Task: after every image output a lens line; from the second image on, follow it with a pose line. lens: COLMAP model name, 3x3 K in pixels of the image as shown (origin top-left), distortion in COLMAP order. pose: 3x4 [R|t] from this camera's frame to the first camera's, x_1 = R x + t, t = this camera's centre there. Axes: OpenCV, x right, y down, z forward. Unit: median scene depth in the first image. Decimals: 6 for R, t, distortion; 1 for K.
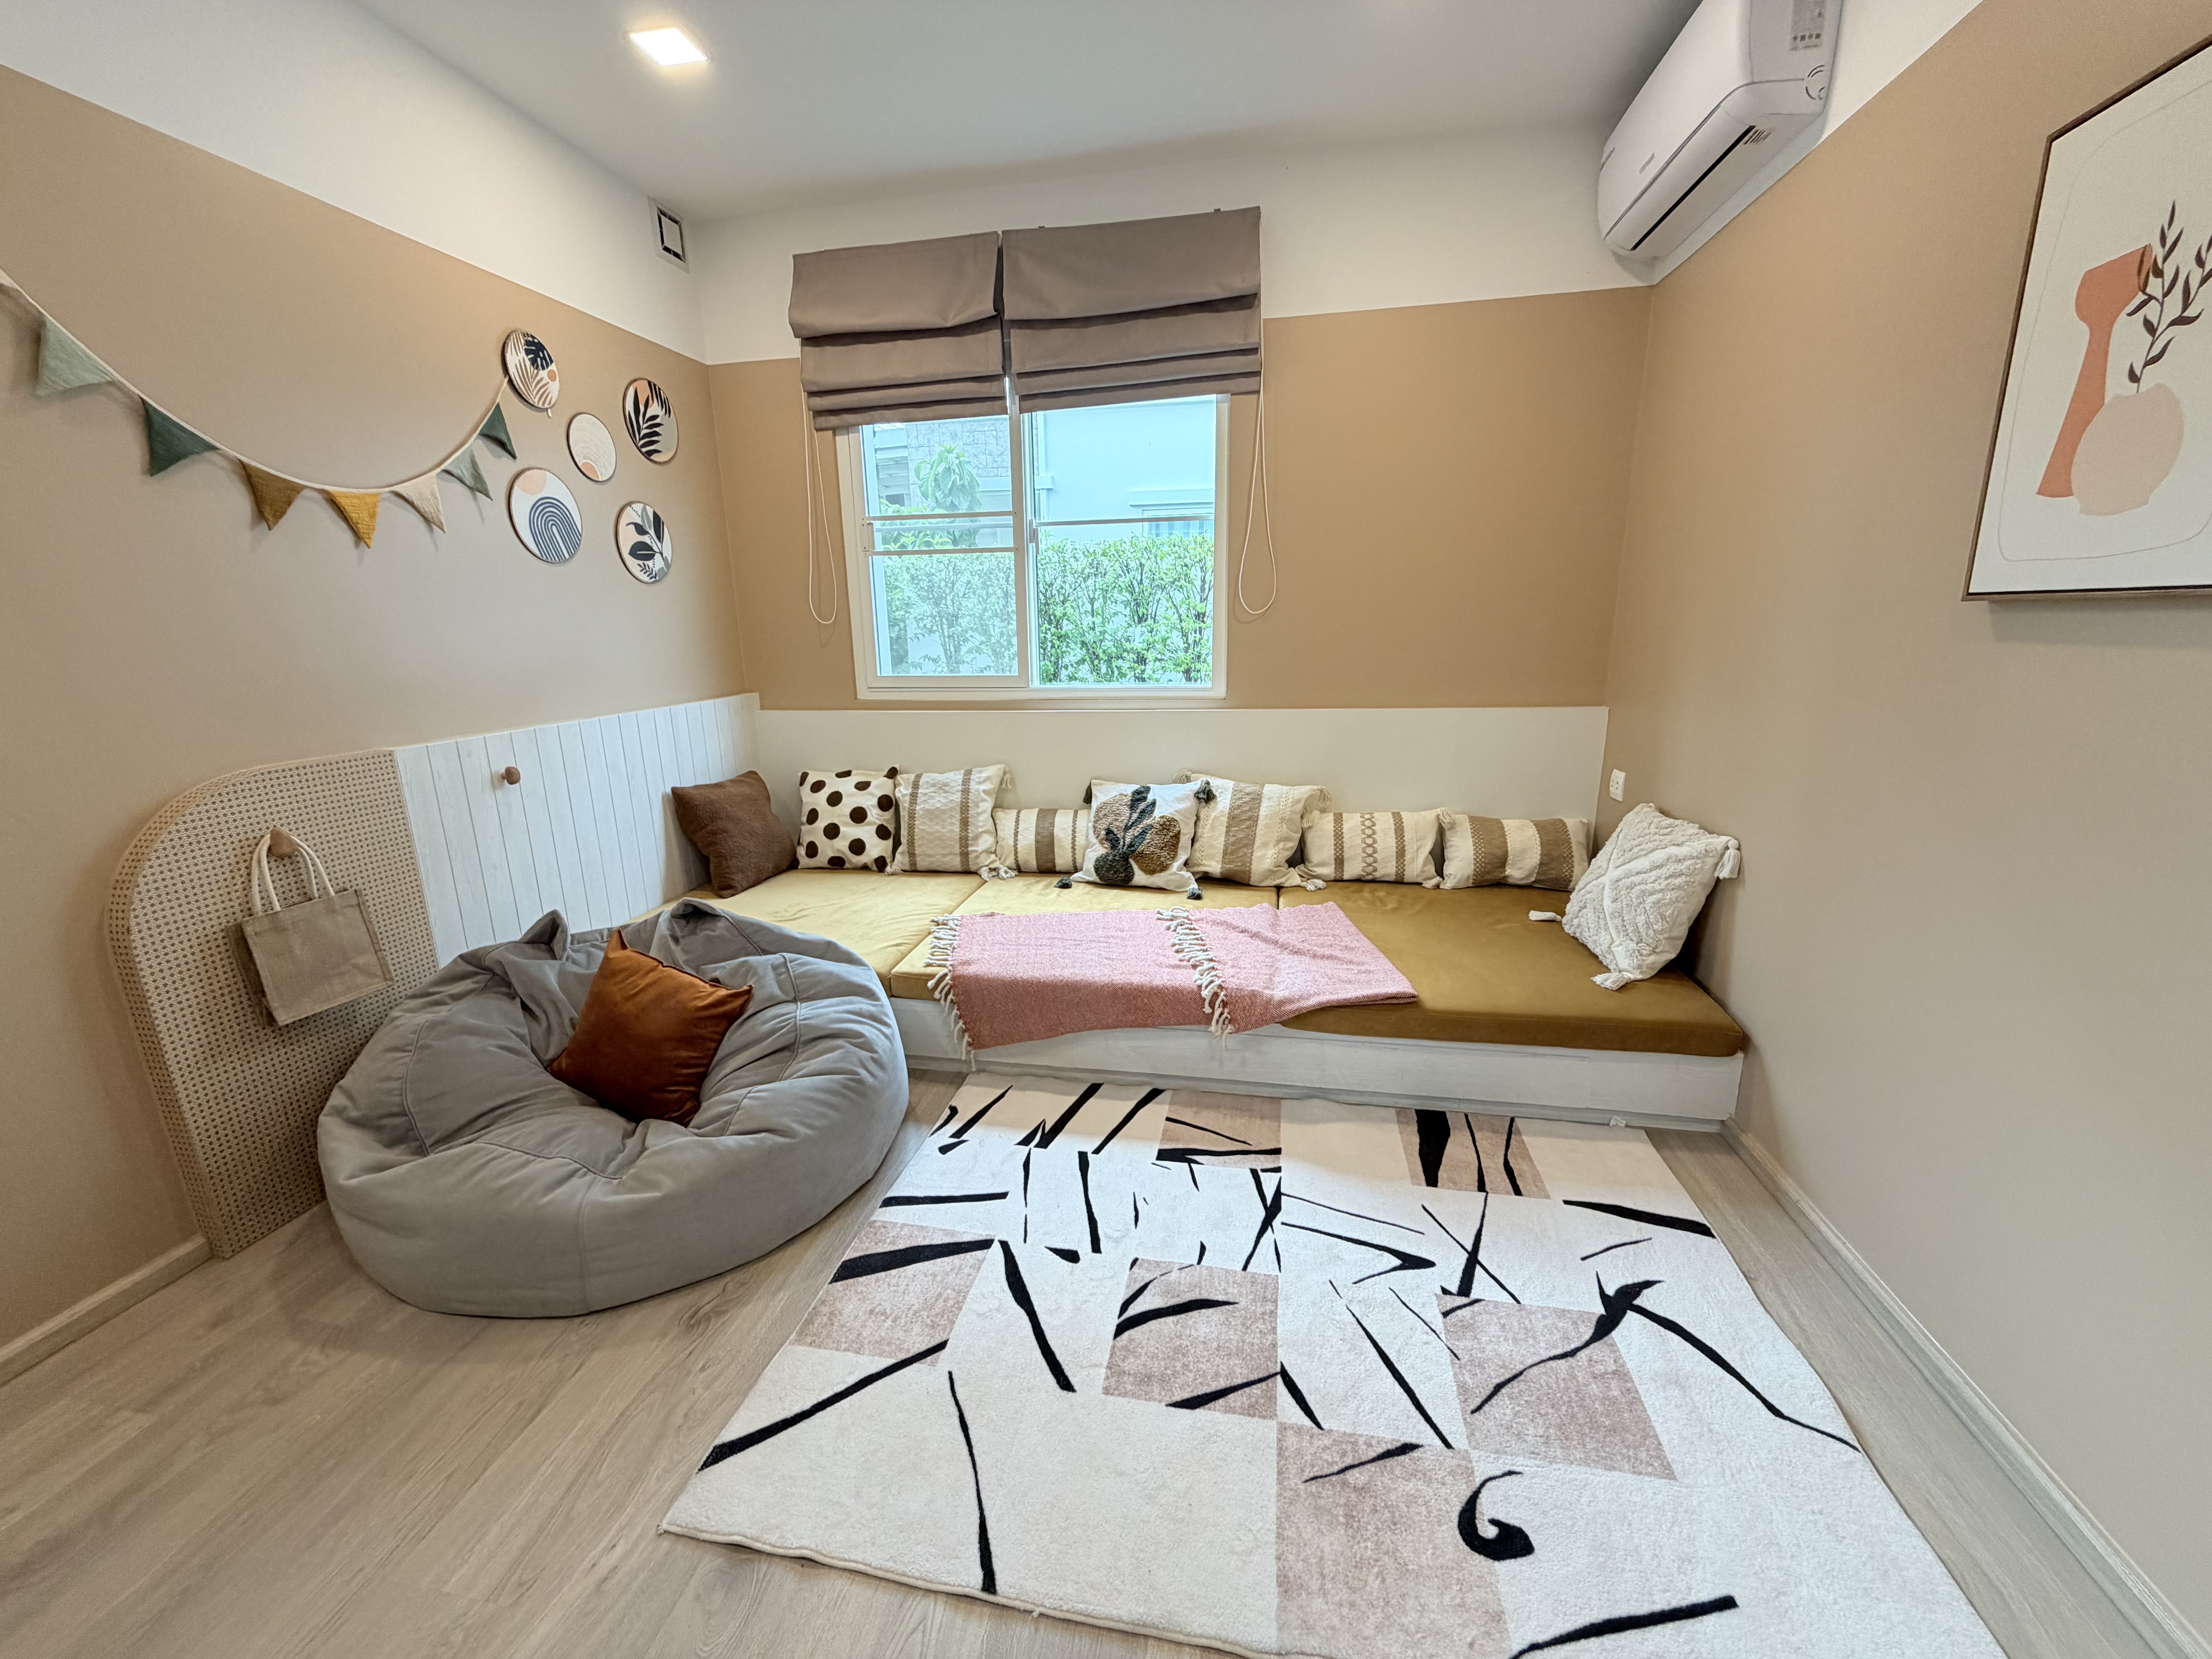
lens RADIAL K [[879.4, 0, 1101.4], [0, 879.4, 834.1], [0, 0, 1]] dist [-0.001790, -0.000206]
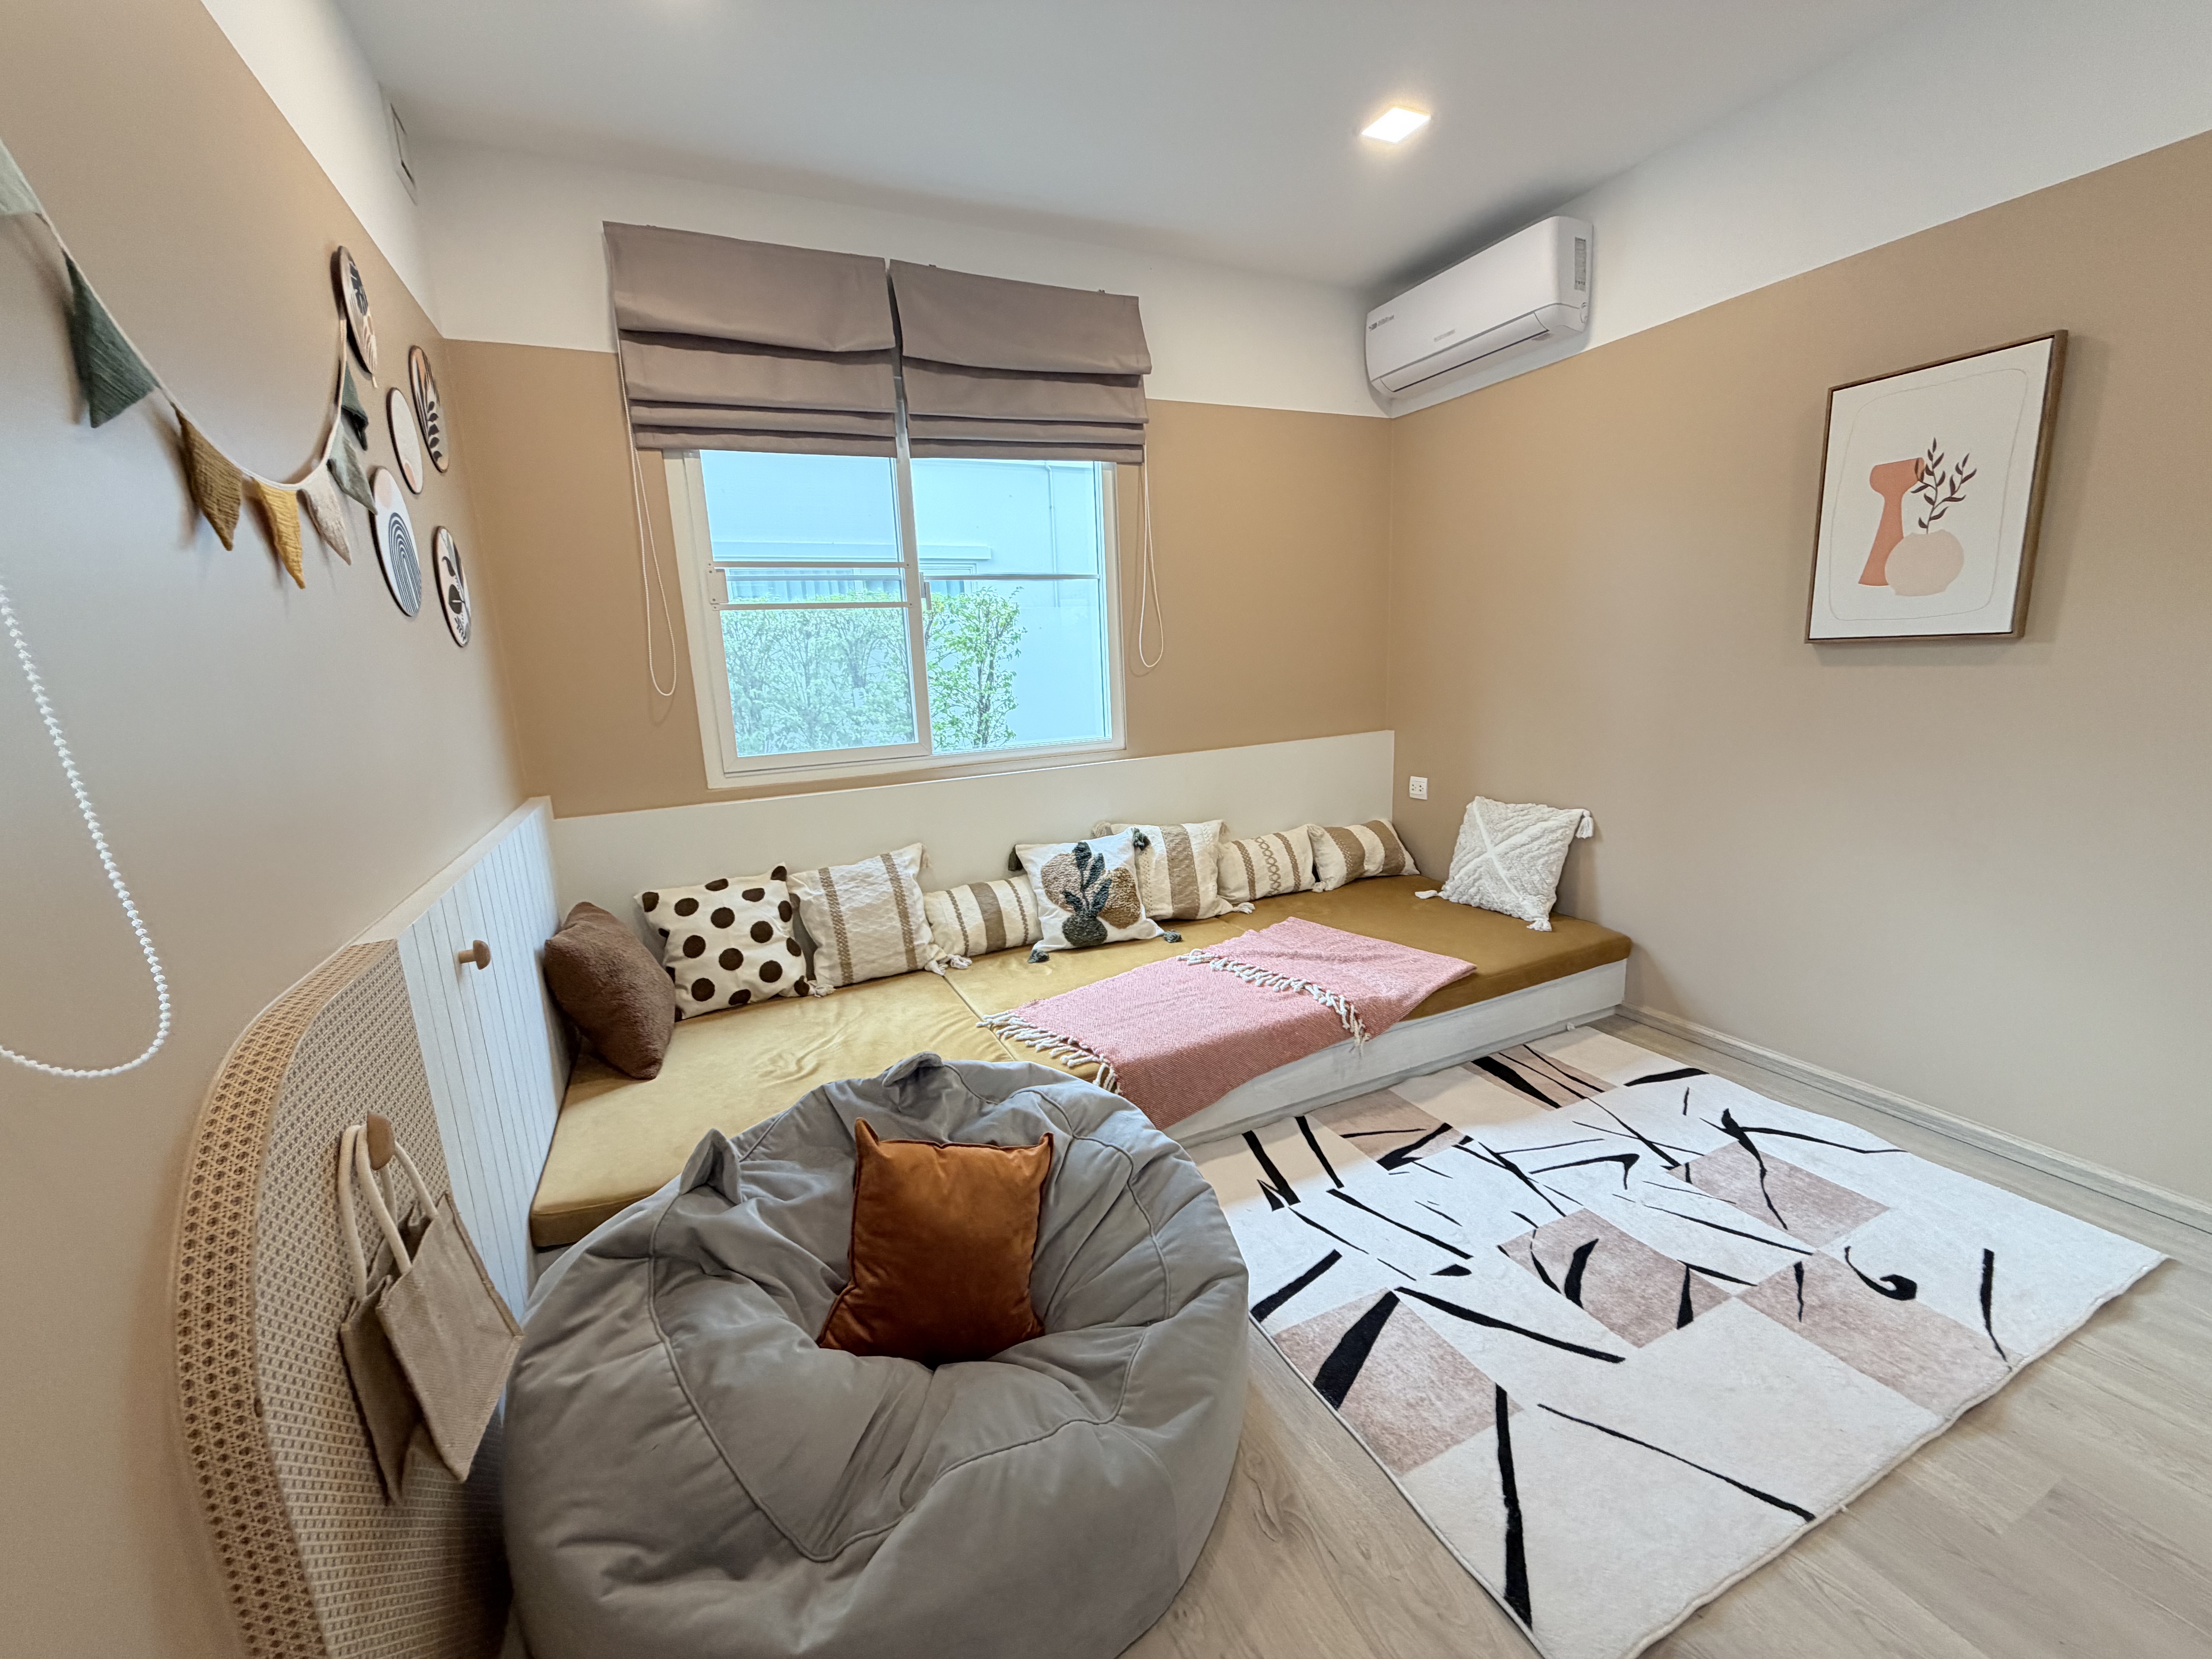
lens RADIAL K [[879.4, 0, 1101.4], [0, 879.4, 834.1], [0, 0, 1]] dist [-0.001790, -0.000206]
pose [[0.807458, -0.135838, 0.574072, -0.523722], [0.170947, 0.985253, -0.007312, -0.056106], [-0.564613, 0.104040, 0.818772, 0.189692]]
